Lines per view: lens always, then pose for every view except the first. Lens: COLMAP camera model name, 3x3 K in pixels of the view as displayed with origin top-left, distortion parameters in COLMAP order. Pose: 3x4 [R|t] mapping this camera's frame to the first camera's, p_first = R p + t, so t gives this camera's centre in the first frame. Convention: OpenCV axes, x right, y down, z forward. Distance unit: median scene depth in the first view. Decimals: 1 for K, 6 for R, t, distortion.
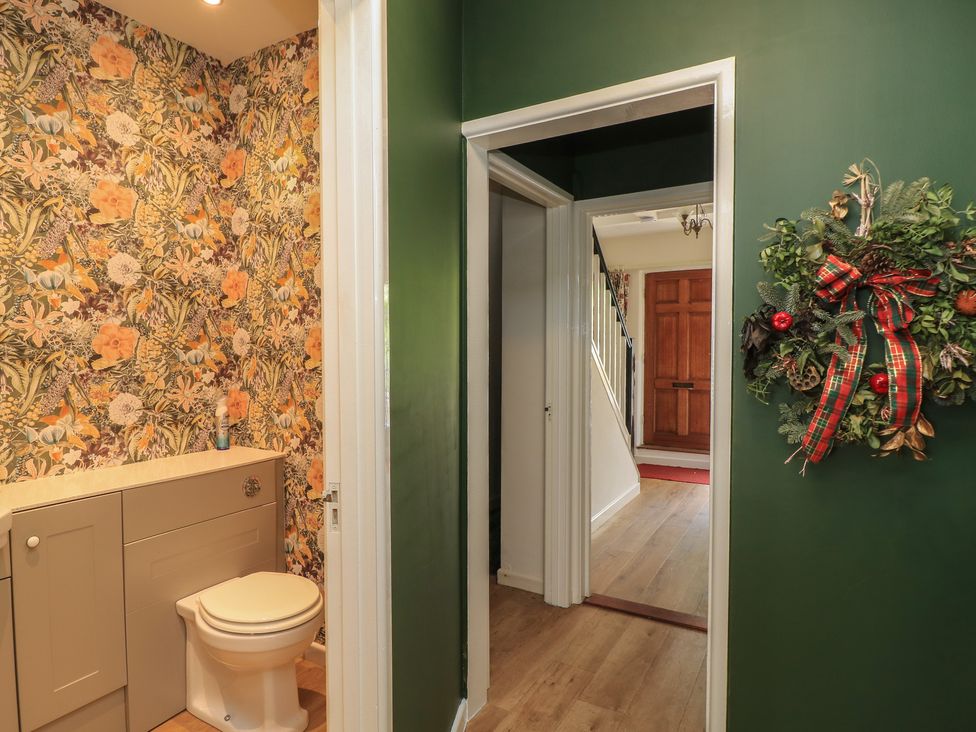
lens RADIAL K [[556.2, 0, 477.4], [0, 556.2, 368.9], [0, 0, 1]] dist [0.006312, -0.017317]
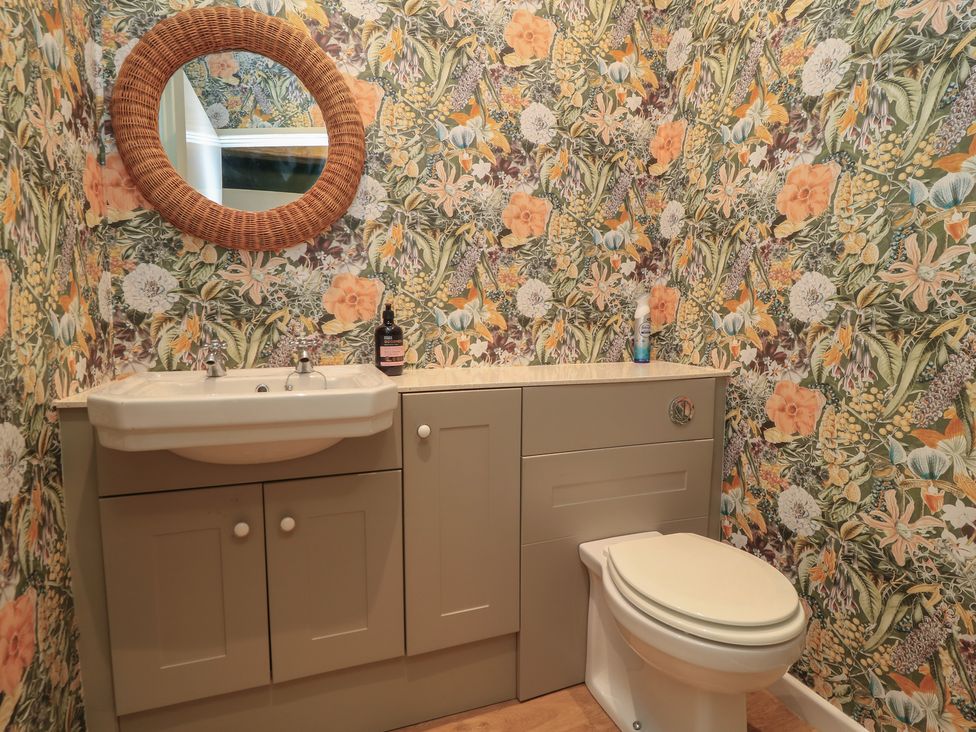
lens RADIAL K [[556.2, 0, 477.4], [0, 556.2, 368.9], [0, 0, 1]] dist [0.006312, -0.017317]
pose [[0.769760, 0.072774, -0.634172, -0.155853], [-0.022203, 0.995931, 0.087338, 0.099037], [0.637947, -0.053149, 0.768244, 0.286450]]
